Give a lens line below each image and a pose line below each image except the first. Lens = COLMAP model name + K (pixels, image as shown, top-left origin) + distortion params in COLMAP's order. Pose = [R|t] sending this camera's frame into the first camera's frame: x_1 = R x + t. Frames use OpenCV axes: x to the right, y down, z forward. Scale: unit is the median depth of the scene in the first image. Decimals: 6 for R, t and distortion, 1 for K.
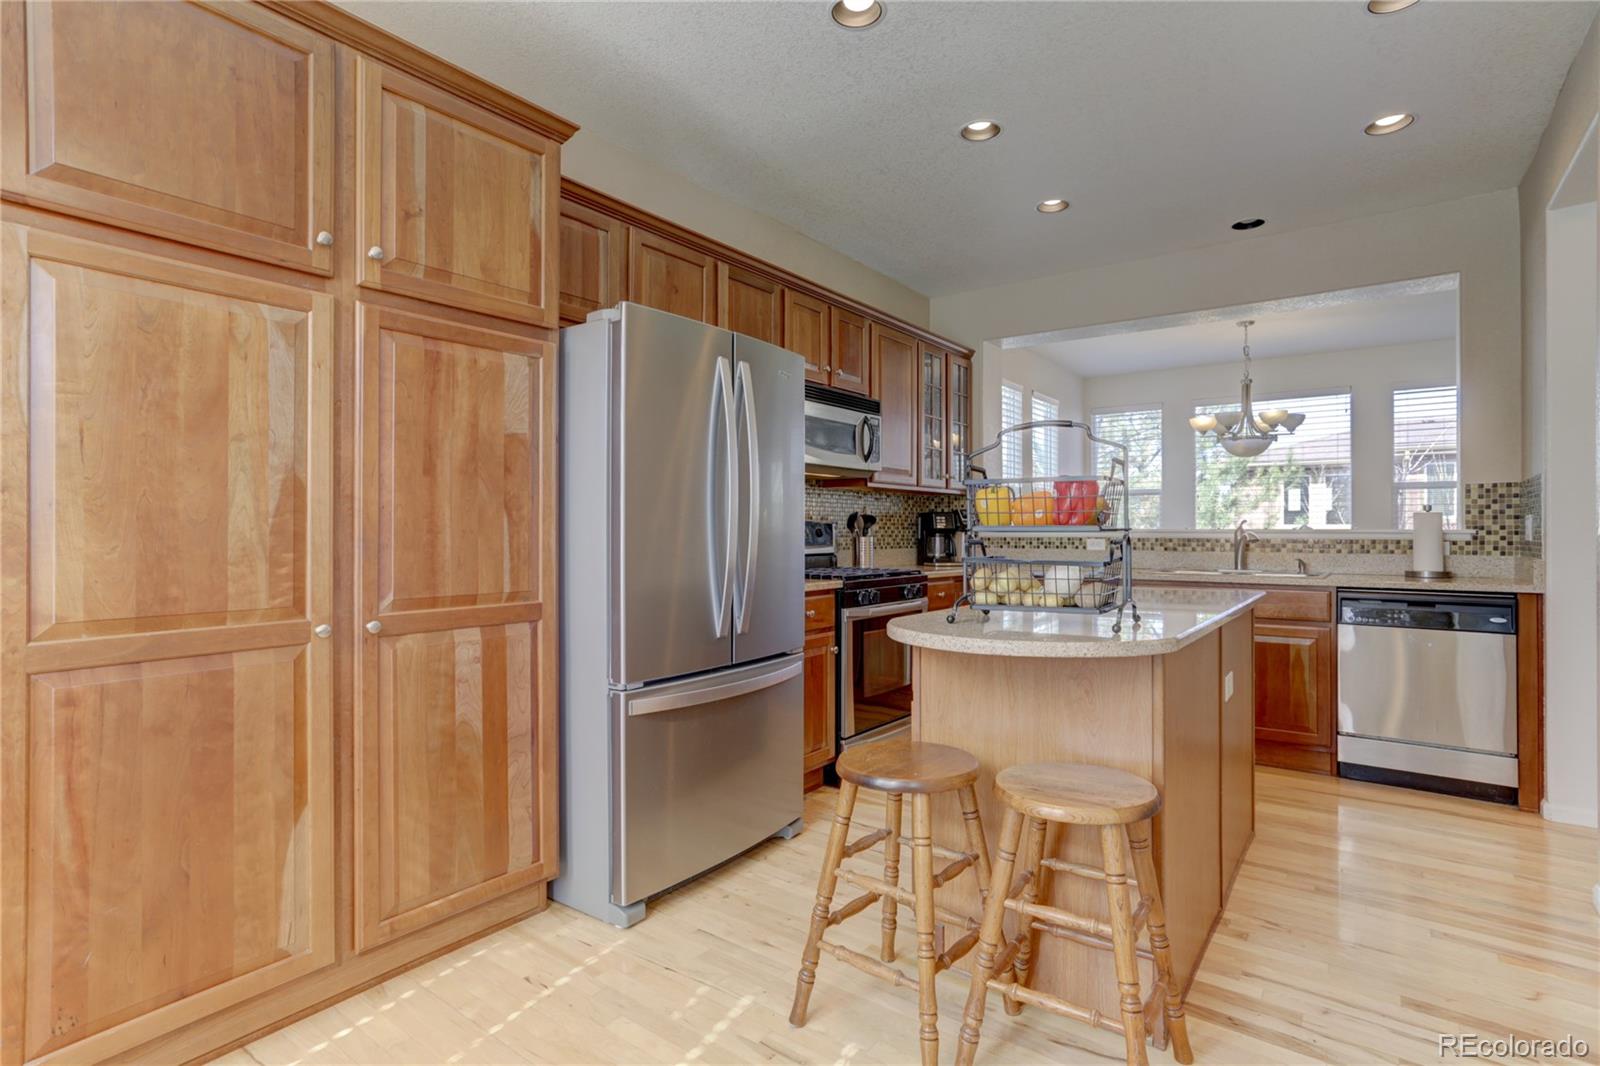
lens RADIAL K [[776.1, 0, 787.8], [0, 776.1, 531.9], [0, 0, 1]] dist [-0.019531, 0.000828]
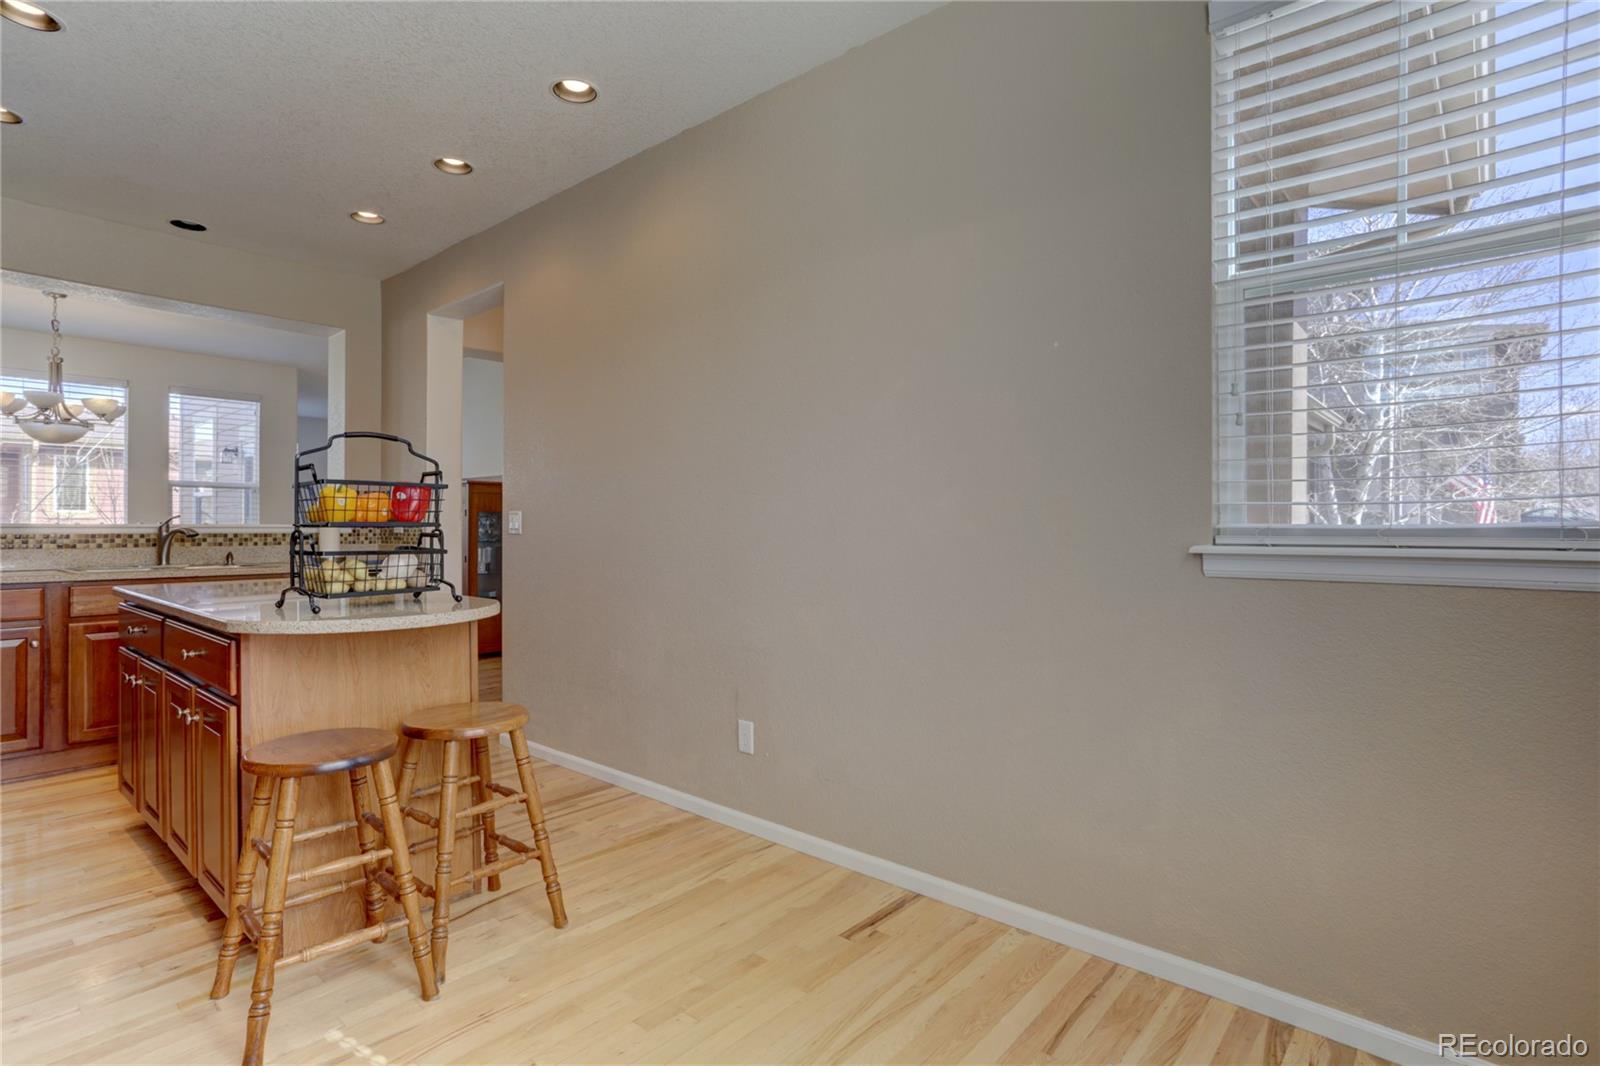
lens RADIAL K [[776.1, 0, 794.3], [0, 776.1, 531.7], [0, 0, 1]] dist [-0.019531, 0.000828]
pose [[0.055454, -0.007809, 0.998431, -0.371797], [0.000398, 0.999970, 0.007799, -0.001214], [-0.998461, -0.000035, 0.055455, 0.137804]]
